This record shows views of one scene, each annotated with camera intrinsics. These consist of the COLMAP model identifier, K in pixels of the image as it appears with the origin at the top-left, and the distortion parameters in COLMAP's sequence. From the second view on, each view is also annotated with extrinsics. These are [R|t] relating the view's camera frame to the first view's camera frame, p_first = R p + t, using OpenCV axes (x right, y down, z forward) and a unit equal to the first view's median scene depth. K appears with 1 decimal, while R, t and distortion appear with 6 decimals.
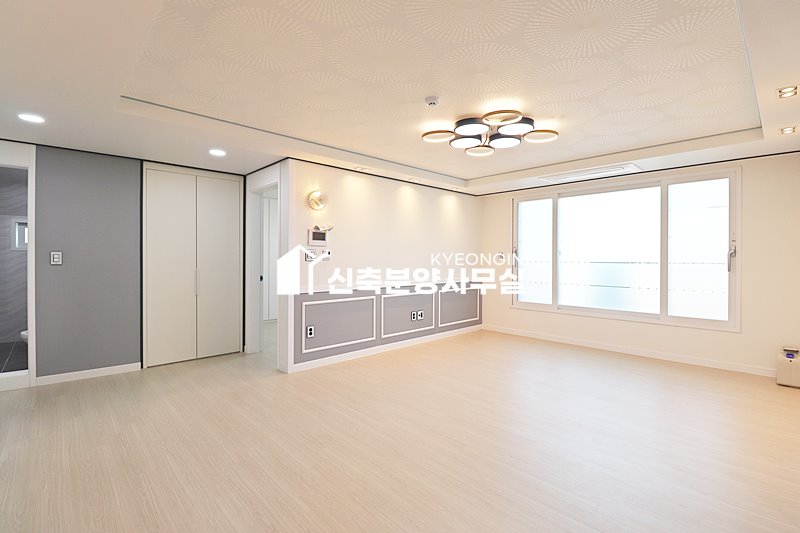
lens RADIAL K [[370.8, 0, 404.7], [0, 370.8, 259.5], [0, 0, 1]] dist [-0.001083, -0.009445]
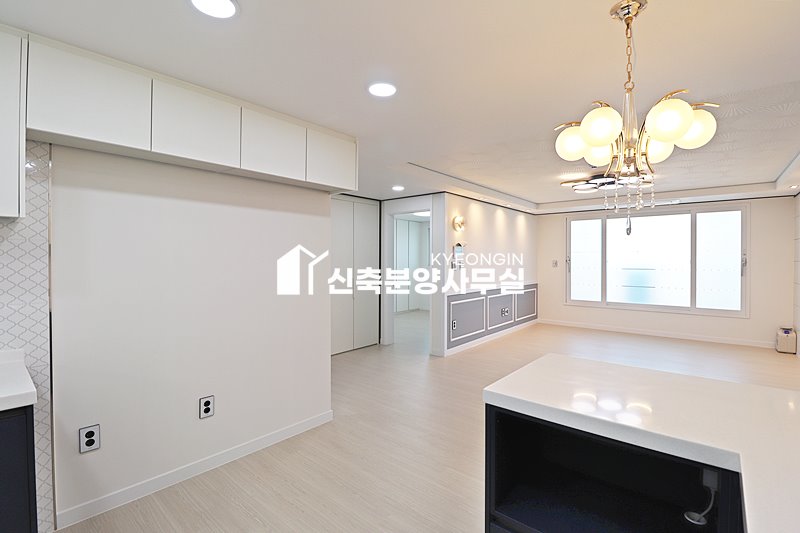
lens RADIAL K [[370.8, 0, 403.3], [0, 370.8, 261.0], [0, 0, 1]] dist [-0.001083, -0.009445]
pose [[0.993898, -0.003356, 0.110255, -0.542471], [0.003472, 0.999994, -0.000858, -0.026312], [-0.110252, 0.001236, 0.993903, -0.255969]]
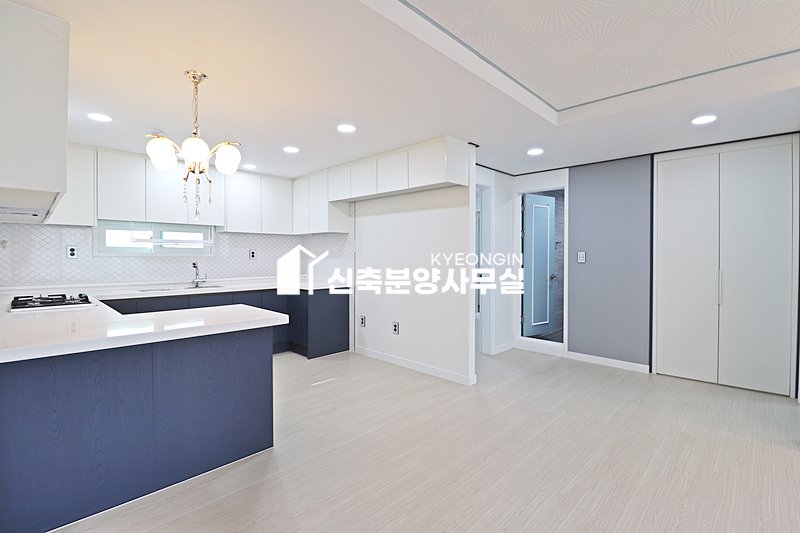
lens RADIAL K [[370.8, 0, 402.8], [0, 370.8, 260.1], [0, 0, 1]] dist [-0.001083, -0.009445]
pose [[0.042809, 0.010335, -0.999030, 0.195450], [-0.006699, 0.999927, 0.010057, -0.001876], [0.999061, 0.006262, 0.042875, 0.289912]]
